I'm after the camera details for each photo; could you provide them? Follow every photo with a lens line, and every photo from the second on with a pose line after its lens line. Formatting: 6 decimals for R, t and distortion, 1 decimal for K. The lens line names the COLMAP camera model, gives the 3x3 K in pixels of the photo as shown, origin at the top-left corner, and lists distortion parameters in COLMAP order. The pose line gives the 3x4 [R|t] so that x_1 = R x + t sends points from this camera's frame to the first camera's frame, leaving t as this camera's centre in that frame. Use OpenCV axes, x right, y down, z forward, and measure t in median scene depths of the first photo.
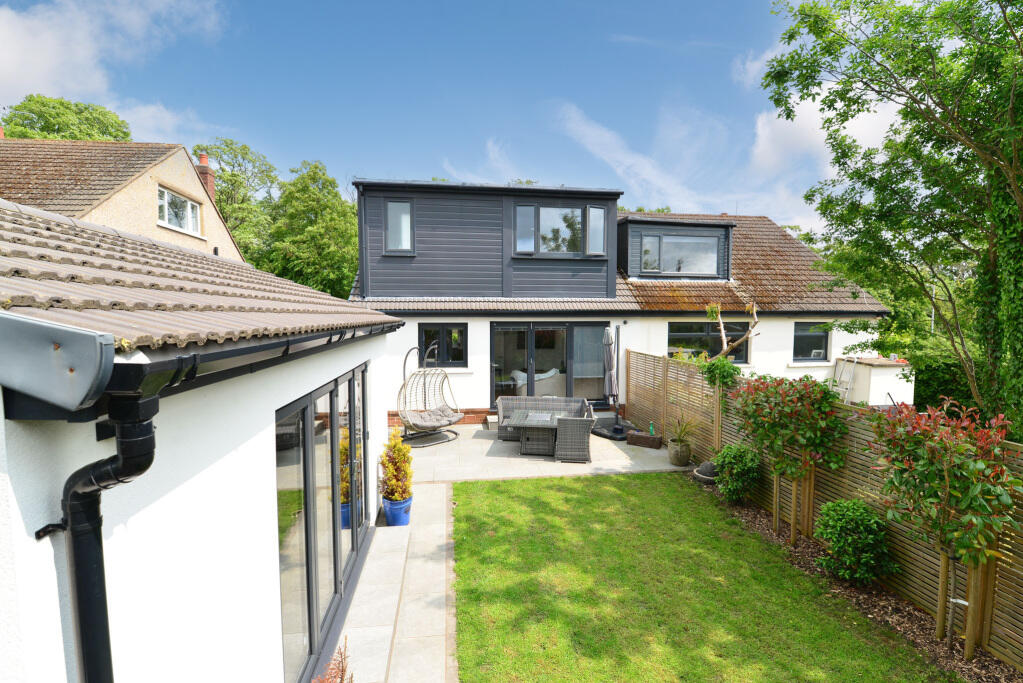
lens RADIAL K [[441.3, 0, 511.5], [0, 441.3, 341.5], [0, 0, 1]] dist [-0.005885, -0.001299]
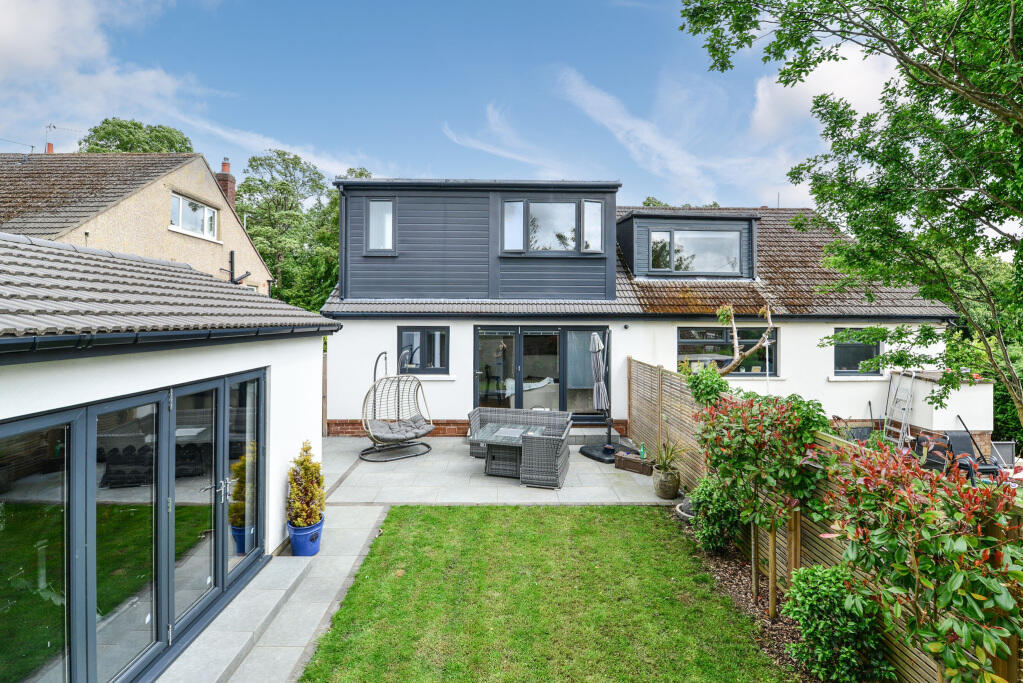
lens RADIAL K [[453.0, 0, 510.0], [0, 453.0, 316.6], [0, 0, 1]] dist [-0.000981, -0.005880]
pose [[0.992703, 0.003803, -0.120527, 0.142731], [-0.011580, 0.997890, -0.063883, -0.003305], [0.120030, 0.064812, 0.990652, 0.066889]]
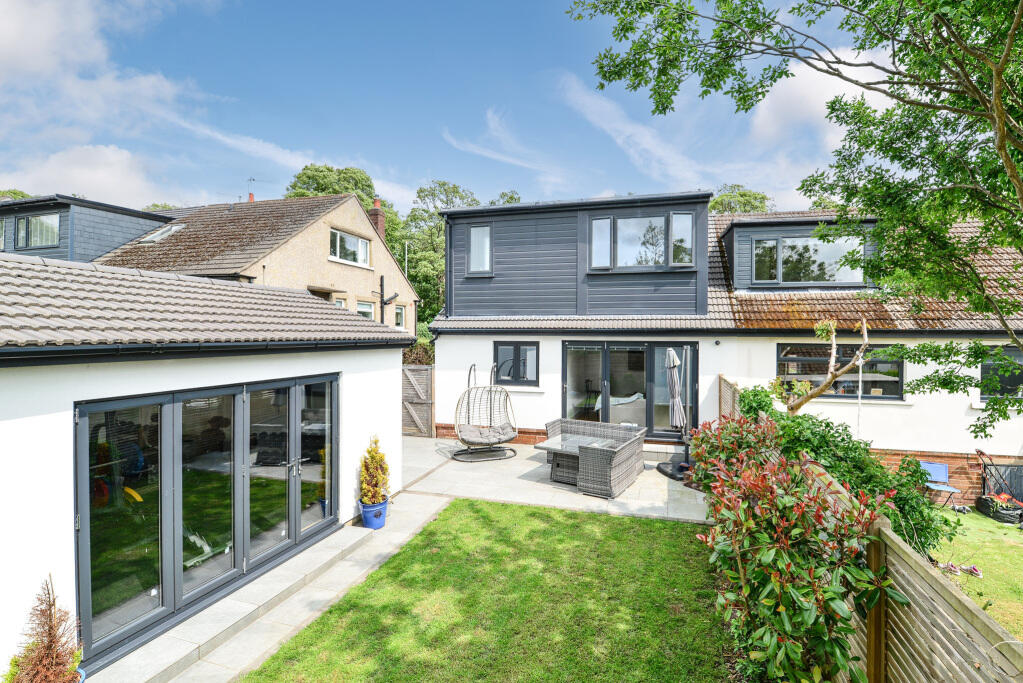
lens RADIAL K [[458.5, 0, 546.9], [0, 458.5, 339.9], [0, 0, 1]] dist [0.000874, 0.000009]
pose [[0.924533, 0.009390, -0.380986, 0.307489], [-0.027829, 0.998691, -0.042917, -0.002261], [0.380084, 0.050281, 0.923584, 0.059306]]
